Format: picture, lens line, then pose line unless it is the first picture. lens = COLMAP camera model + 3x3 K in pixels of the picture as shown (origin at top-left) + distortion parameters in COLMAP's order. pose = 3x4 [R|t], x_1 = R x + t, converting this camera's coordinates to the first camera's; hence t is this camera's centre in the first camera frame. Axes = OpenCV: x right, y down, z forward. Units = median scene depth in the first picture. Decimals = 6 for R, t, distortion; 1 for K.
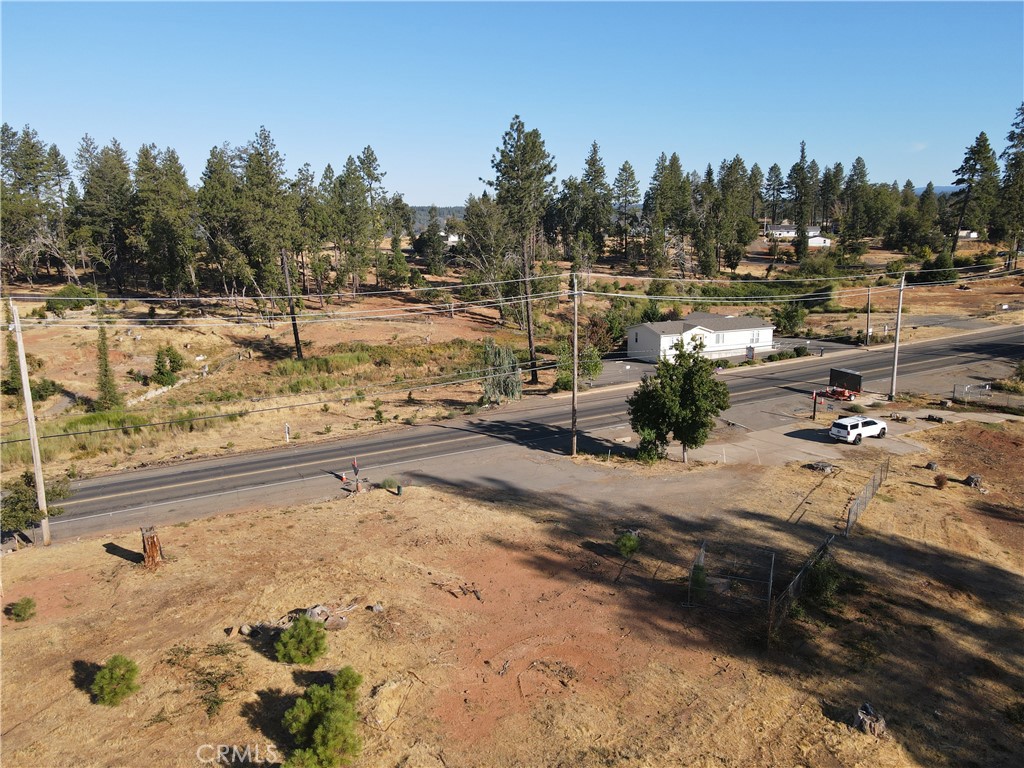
lens RADIAL K [[738.0, 0, 503.7], [0, 738.0, 383.5], [0, 0, 1]] dist [0.005126, 0.019944]
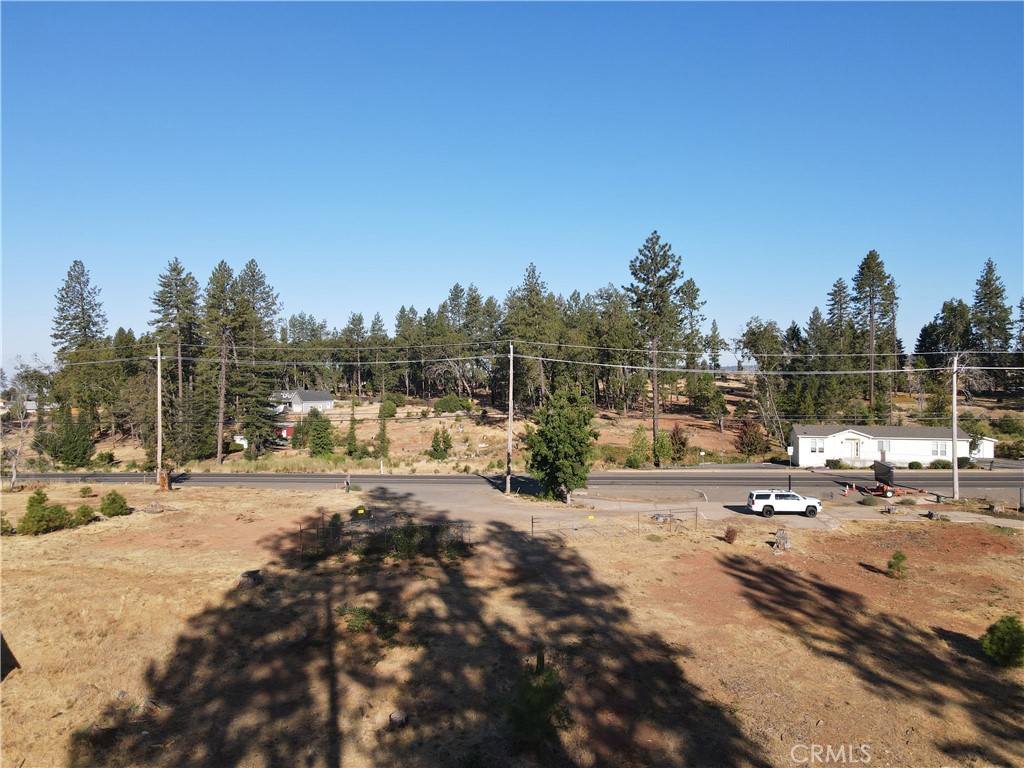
lens RADIAL K [[738.0, 0, 511.9], [0, 738.0, 382.3], [0, 0, 1]] dist [0.005126, 0.019944]
pose [[0.809274, 0.013889, -0.587267, 0.814377], [-0.129900, 0.979202, -0.155848, 0.110483], [0.572889, 0.202410, 0.794247, 0.033736]]
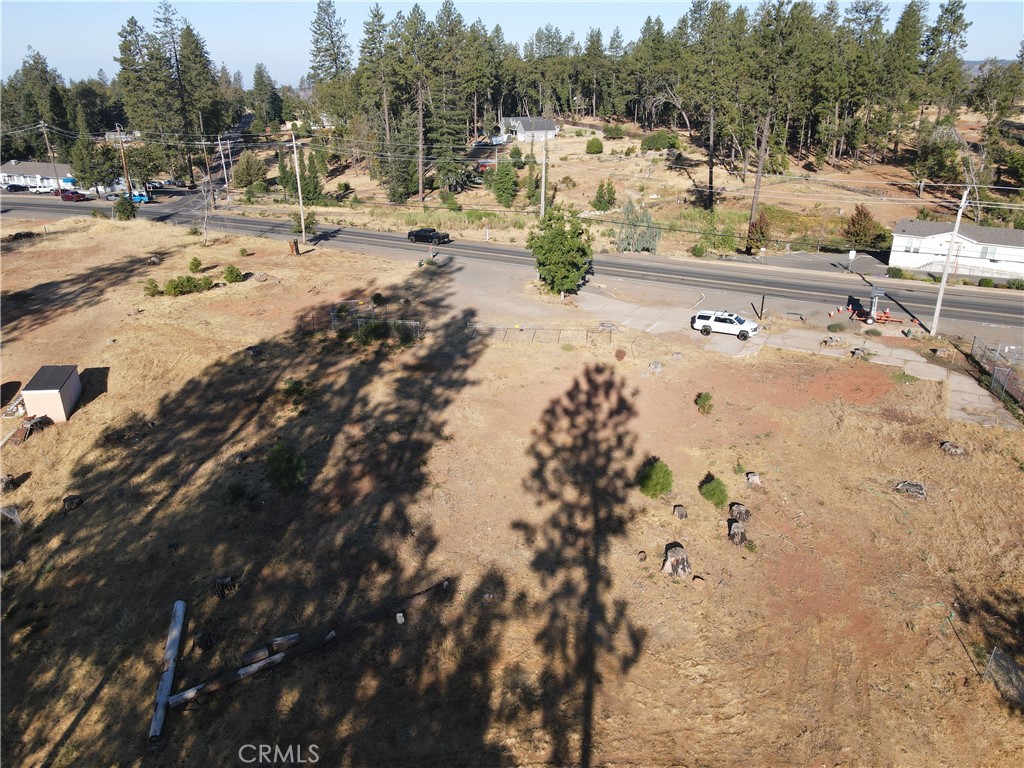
lens RADIAL K [[738.0, 0, 516.2], [0, 738.0, 384.1], [0, 0, 1]] dist [0.005126, 0.019944]
pose [[0.533474, 0.338979, -0.774918, 1.270079], [-0.185910, 0.940766, 0.283542, -0.105410], [0.825132, -0.007198, 0.564894, 0.176899]]
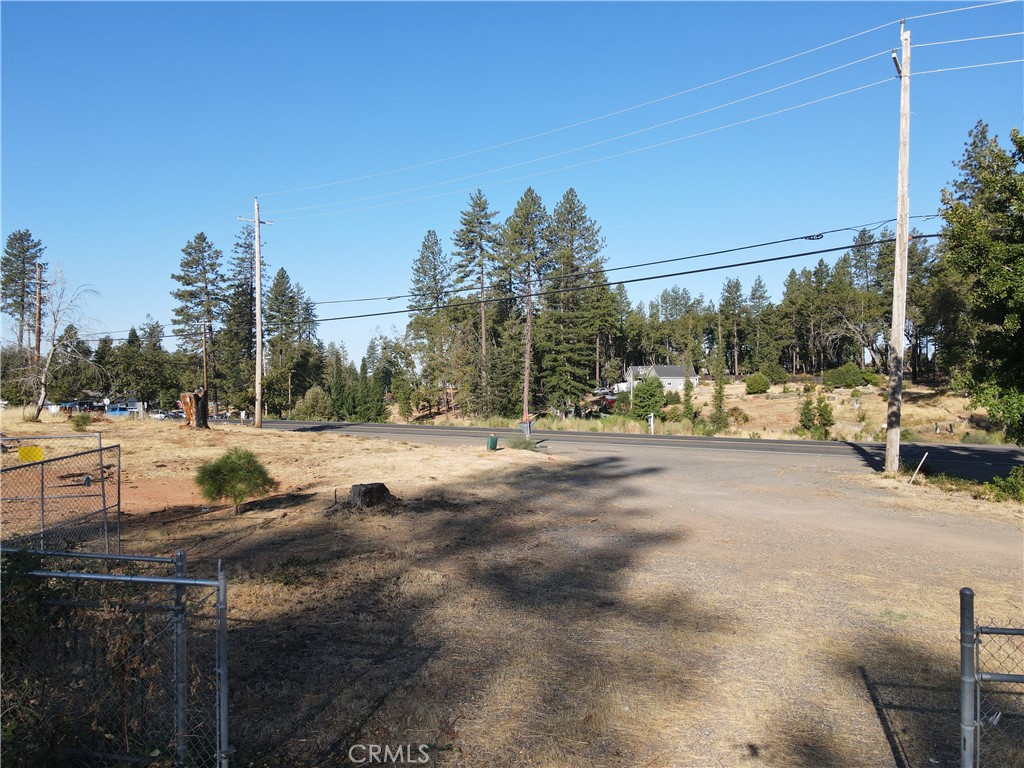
lens RADIAL K [[738.0, 0, 510.8], [0, 738.0, 377.2], [0, 0, 1]] dist [0.005126, 0.019944]
pose [[0.395042, 0.009477, -0.918614, 0.374780], [-0.192476, 0.978607, -0.072677, 0.113726], [0.898273, 0.205522, 0.388415, 0.687815]]
